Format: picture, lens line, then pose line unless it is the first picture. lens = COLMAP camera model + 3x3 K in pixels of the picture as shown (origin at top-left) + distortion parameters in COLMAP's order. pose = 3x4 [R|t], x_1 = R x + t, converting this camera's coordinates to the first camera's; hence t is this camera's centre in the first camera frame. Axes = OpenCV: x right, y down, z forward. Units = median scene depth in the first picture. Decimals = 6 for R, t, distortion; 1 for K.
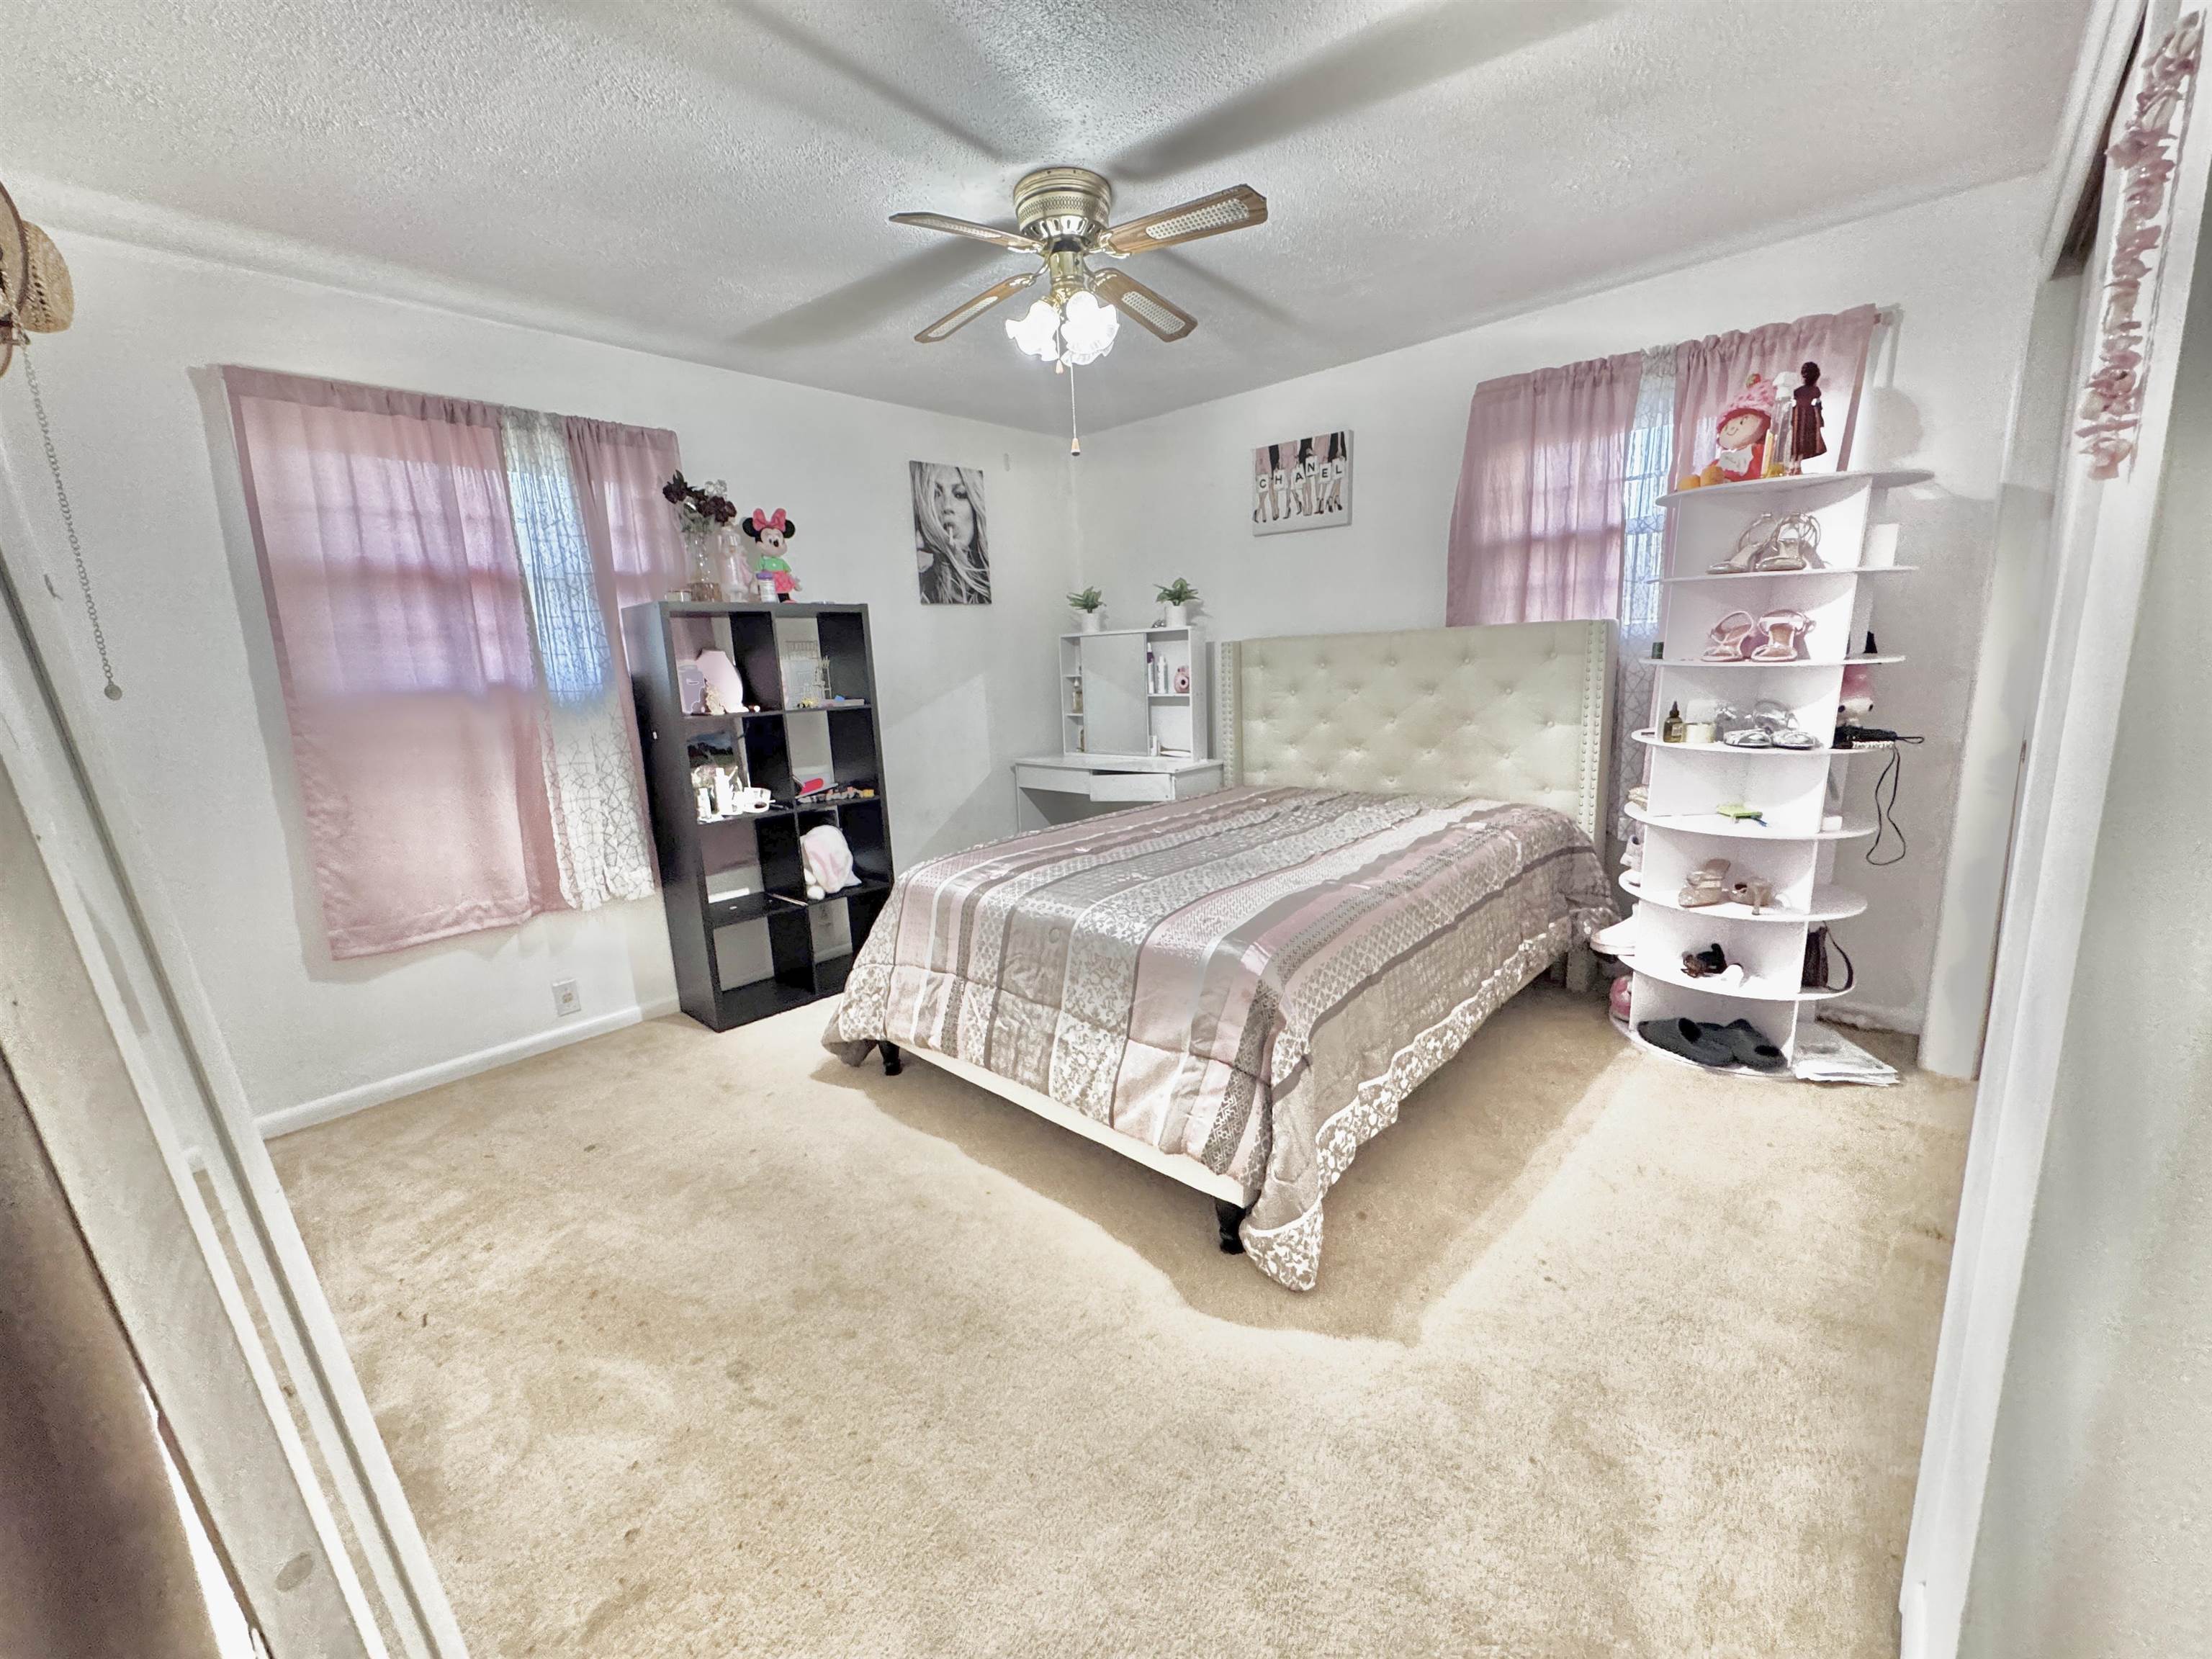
lens RADIAL K [[881.4, 0, 1108.5], [0, 881.4, 833.6], [0, 0, 1]] dist [-0.002875, 0.000545]
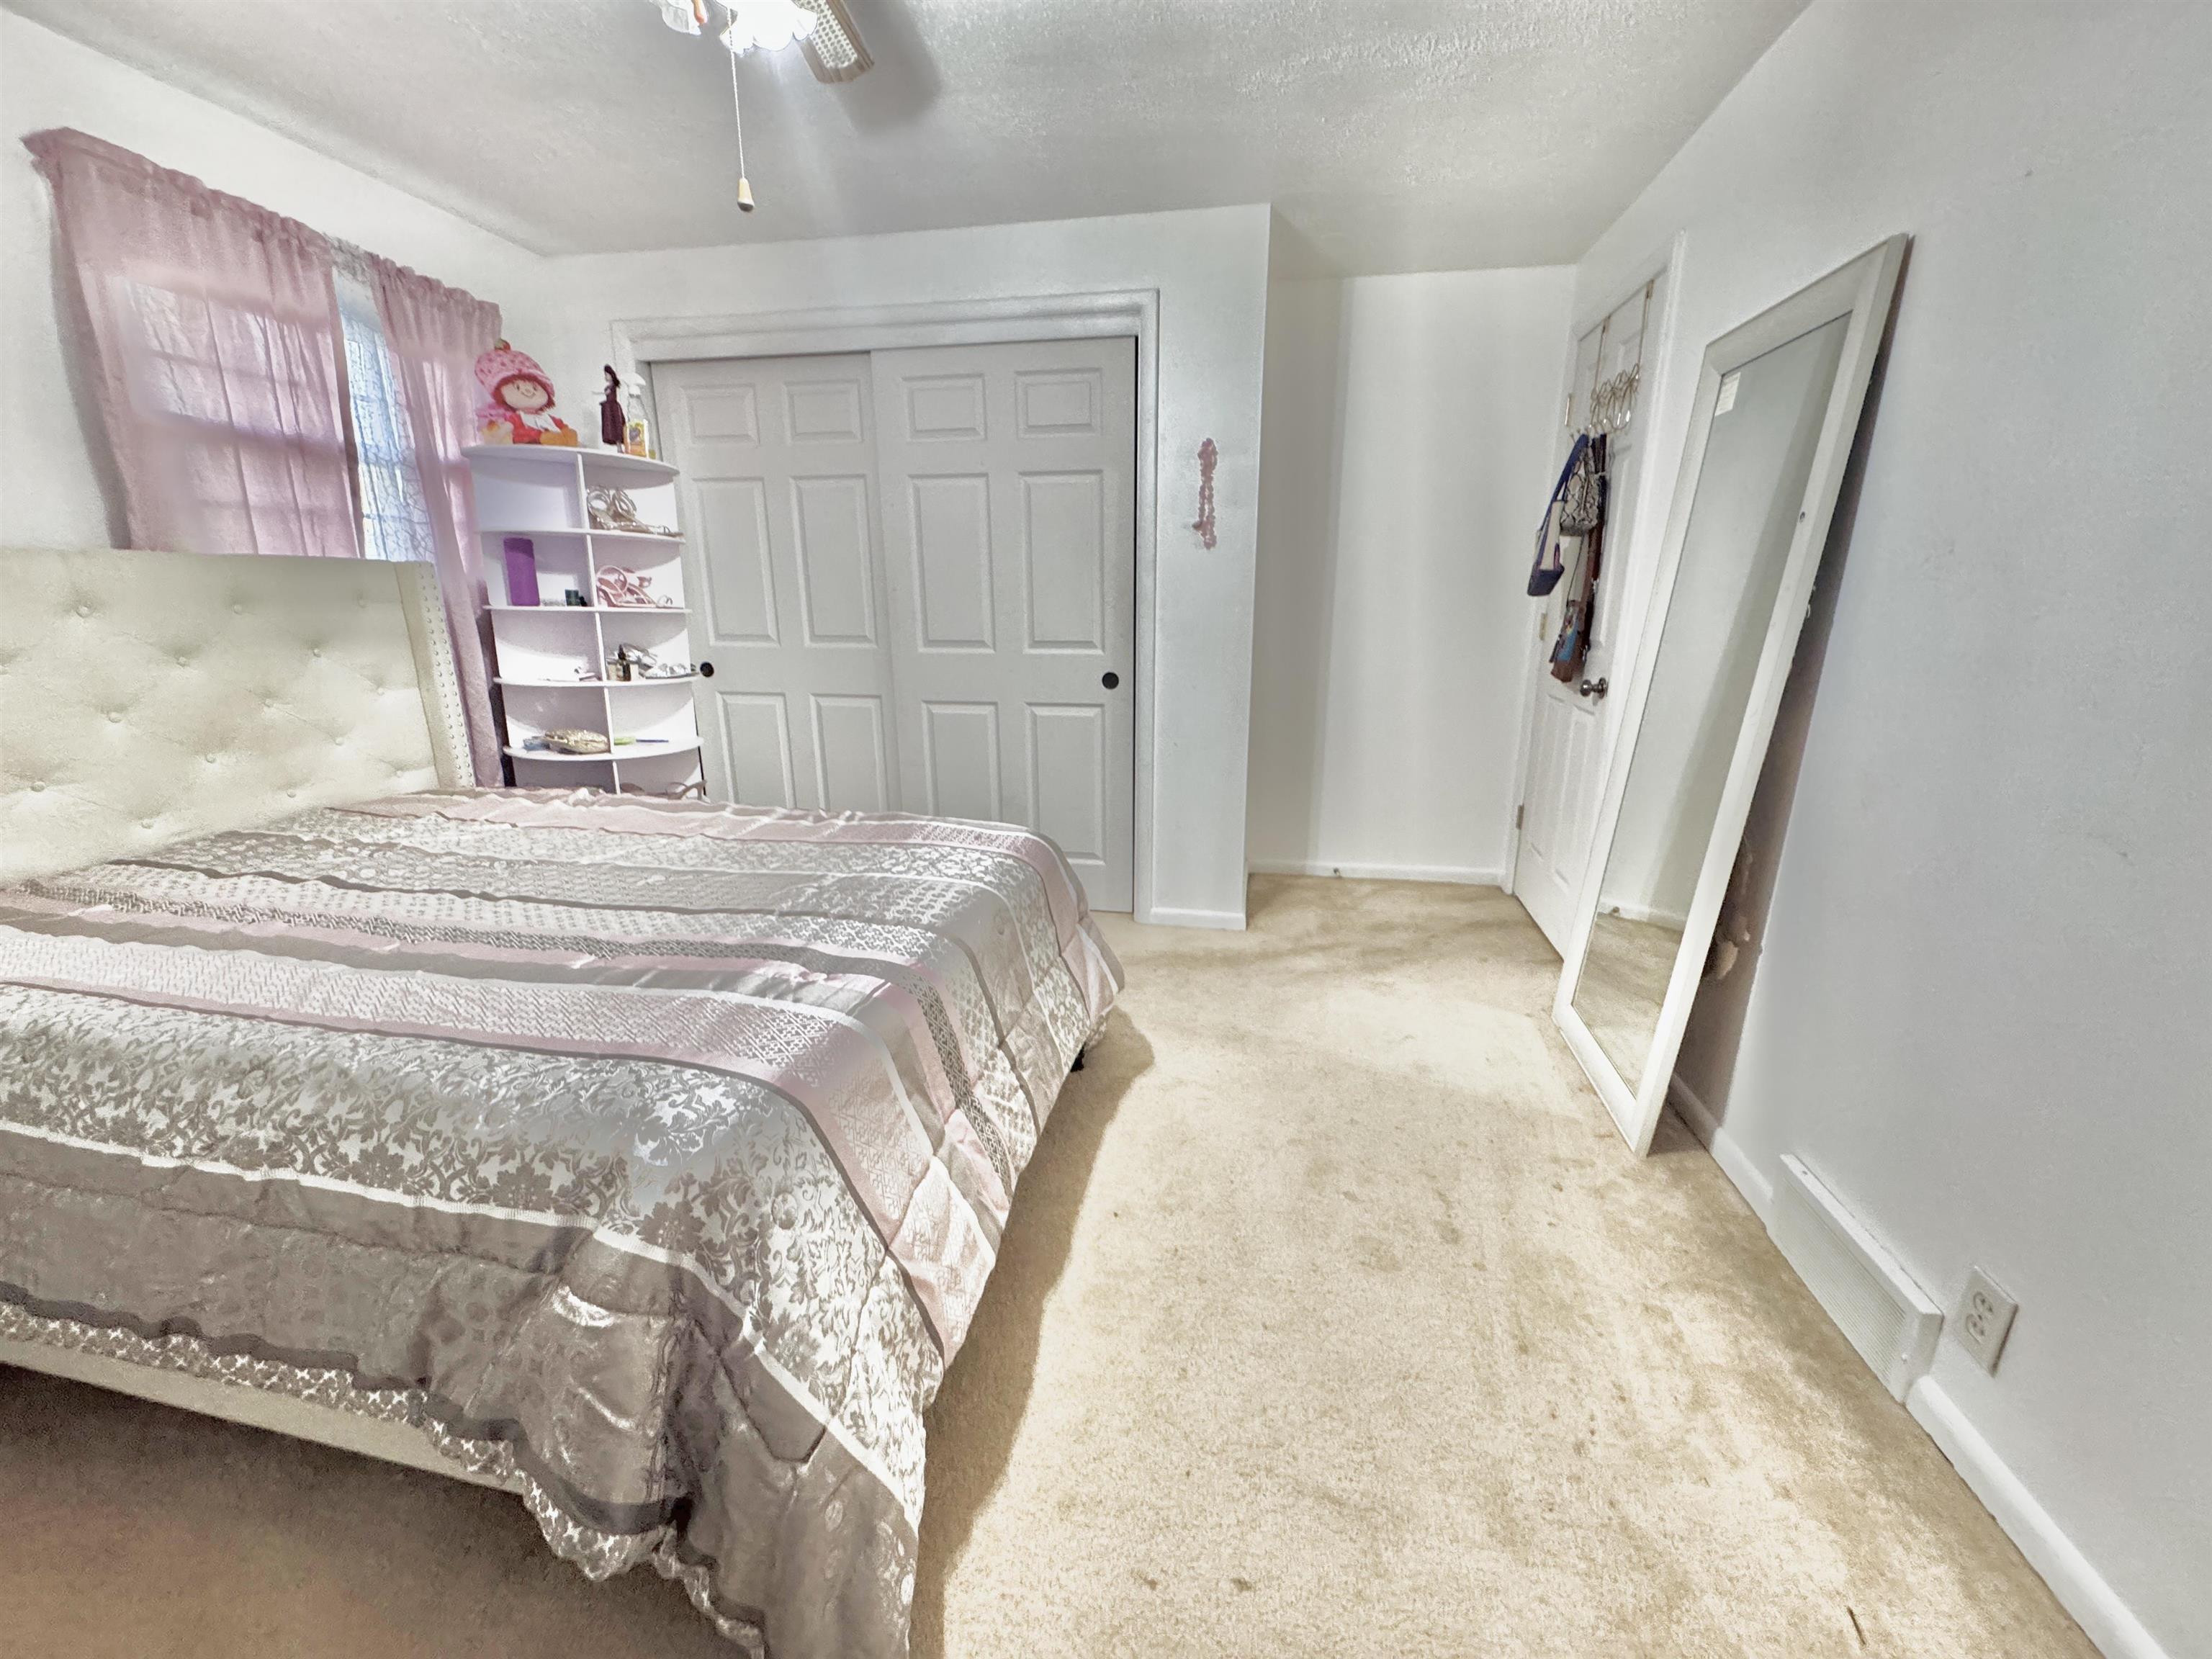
lens RADIAL K [[881.4, 0, 1110.6], [0, 881.4, 816.6], [0, 0, 1]] dist [-0.002875, 0.000545]
pose [[-0.536333, -0.170071, 0.826694, -0.647305], [0.181901, 0.933177, 0.309988, -0.179534], [-0.824172, 0.316633, -0.469557, 1.081025]]
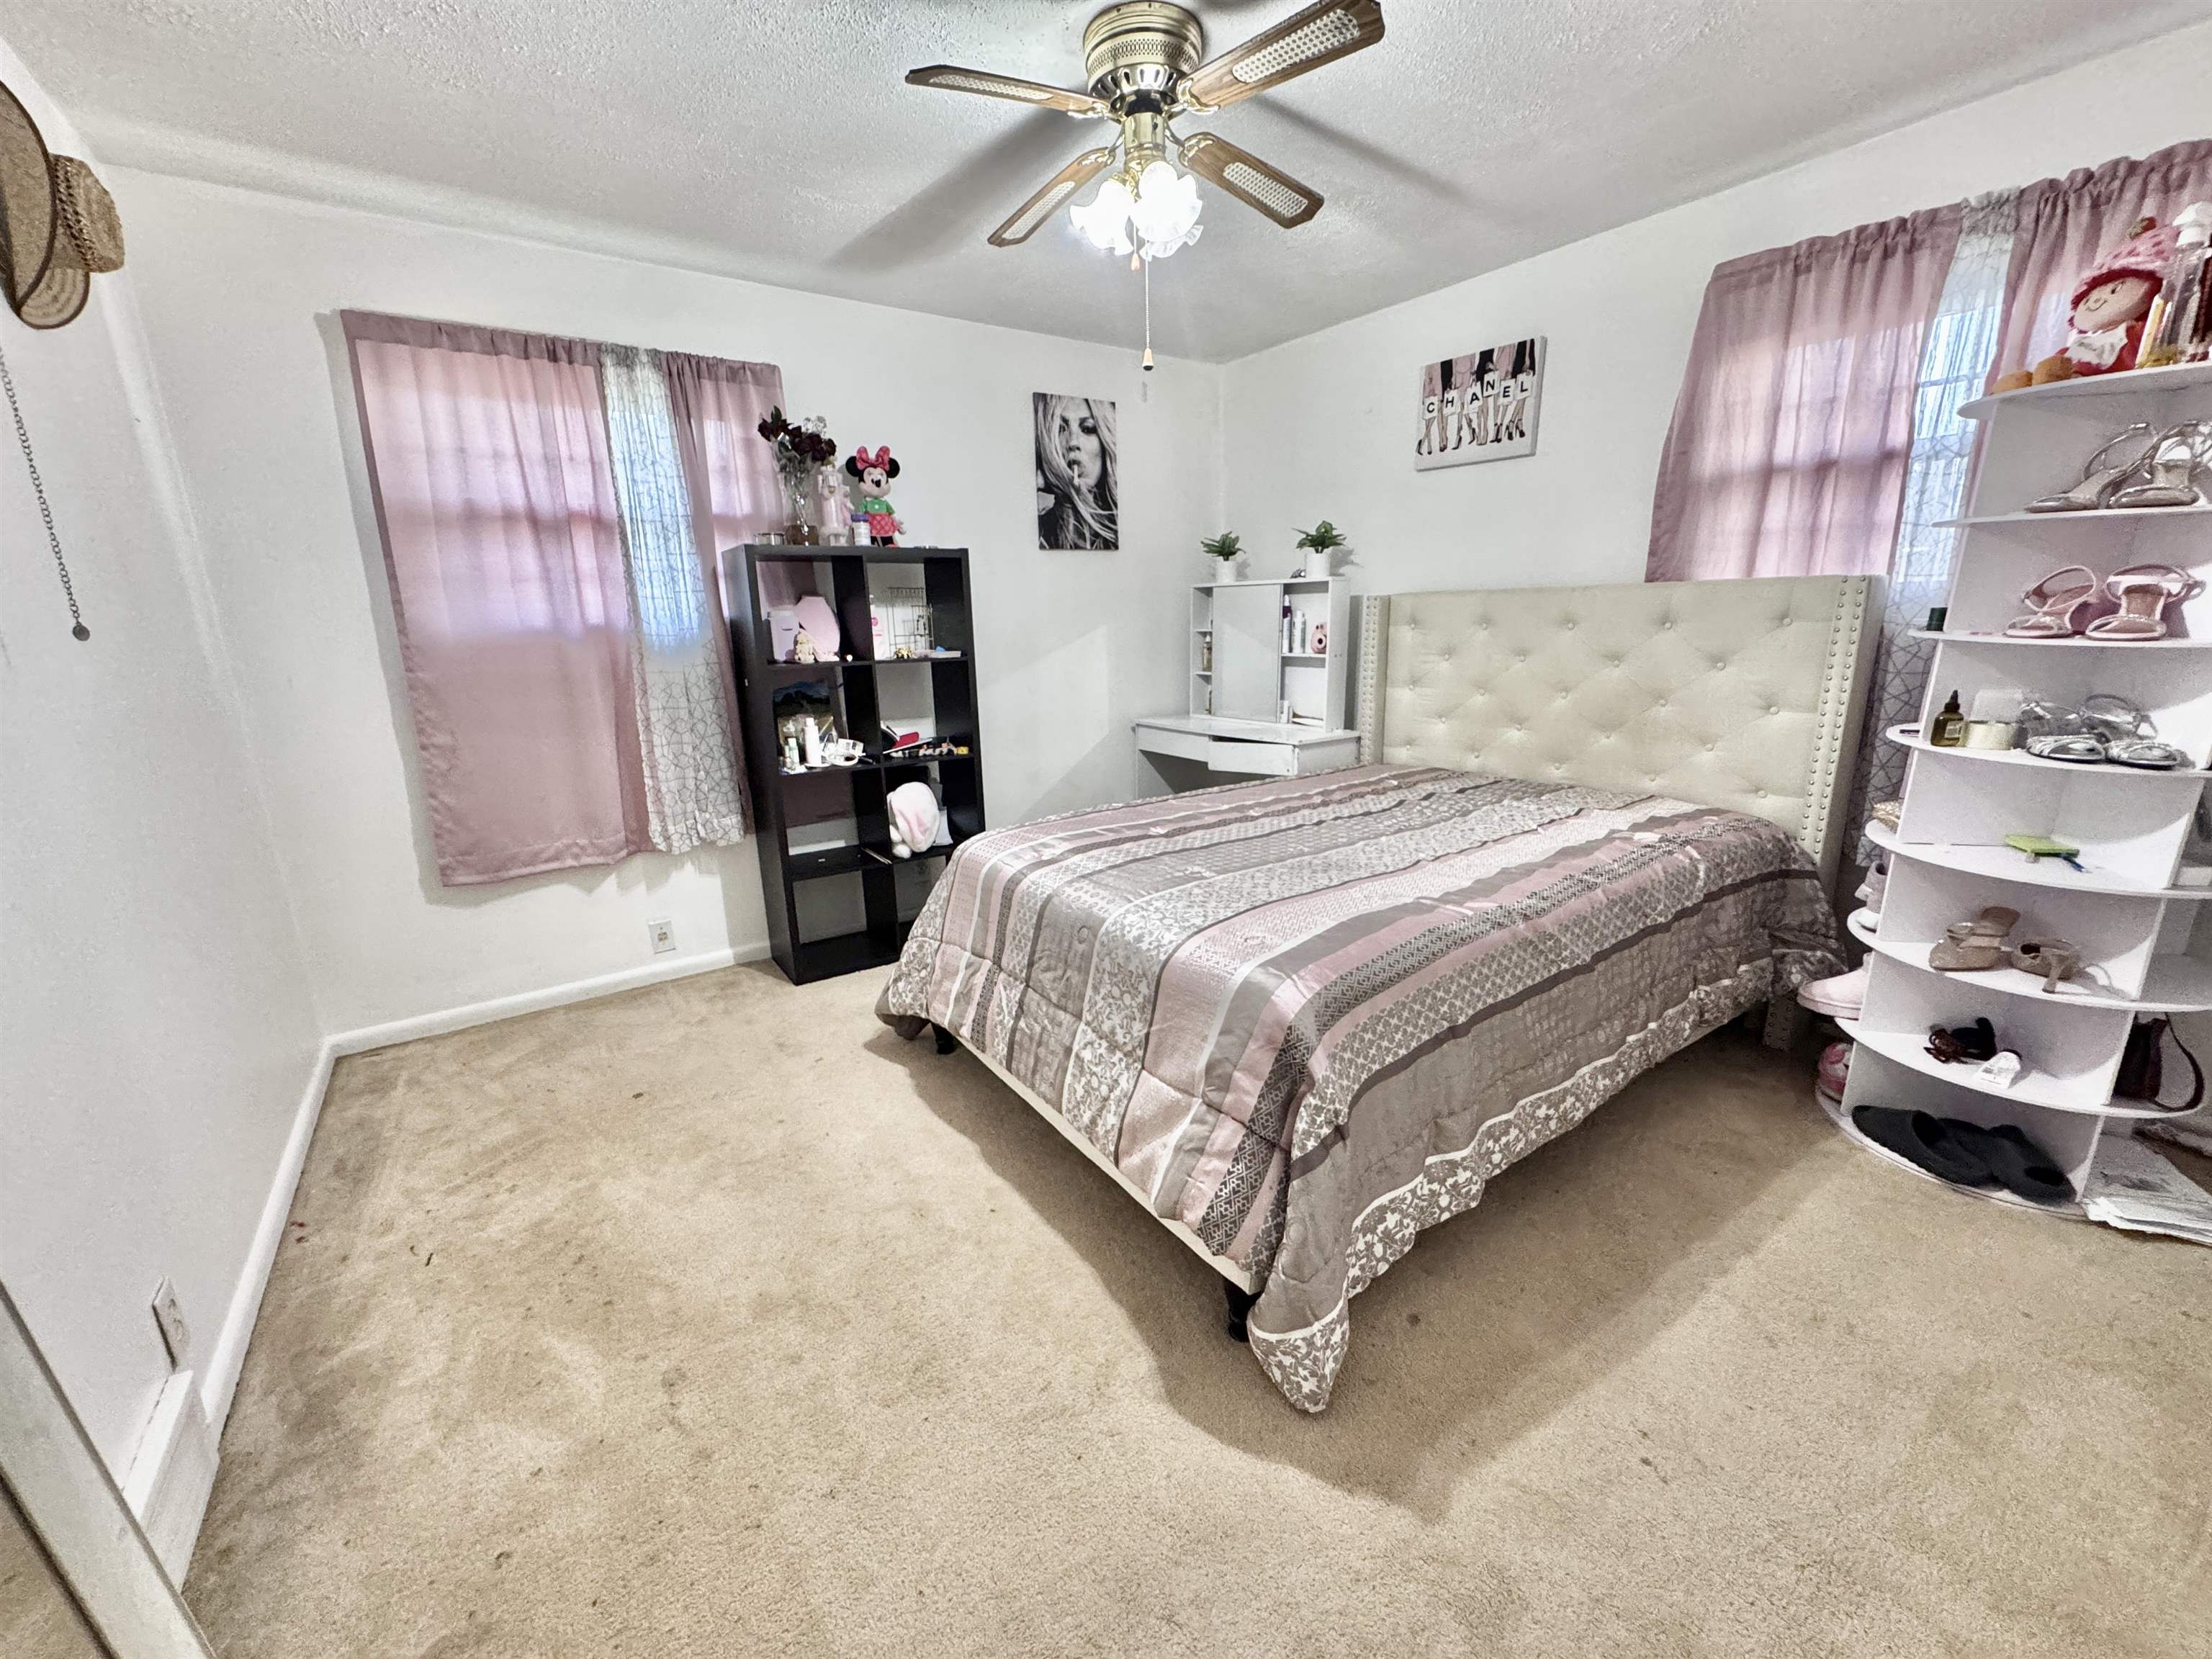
lens RADIAL K [[881.4, 0, 1111.0], [0, 881.4, 832.0], [0, 0, 1]] dist [-0.002875, 0.000545]
pose [[0.976286, 0.071812, -0.204226, 0.116392], [-0.060661, 0.996332, 0.060356, -0.034432], [0.207811, -0.046536, 0.977061, 0.134770]]
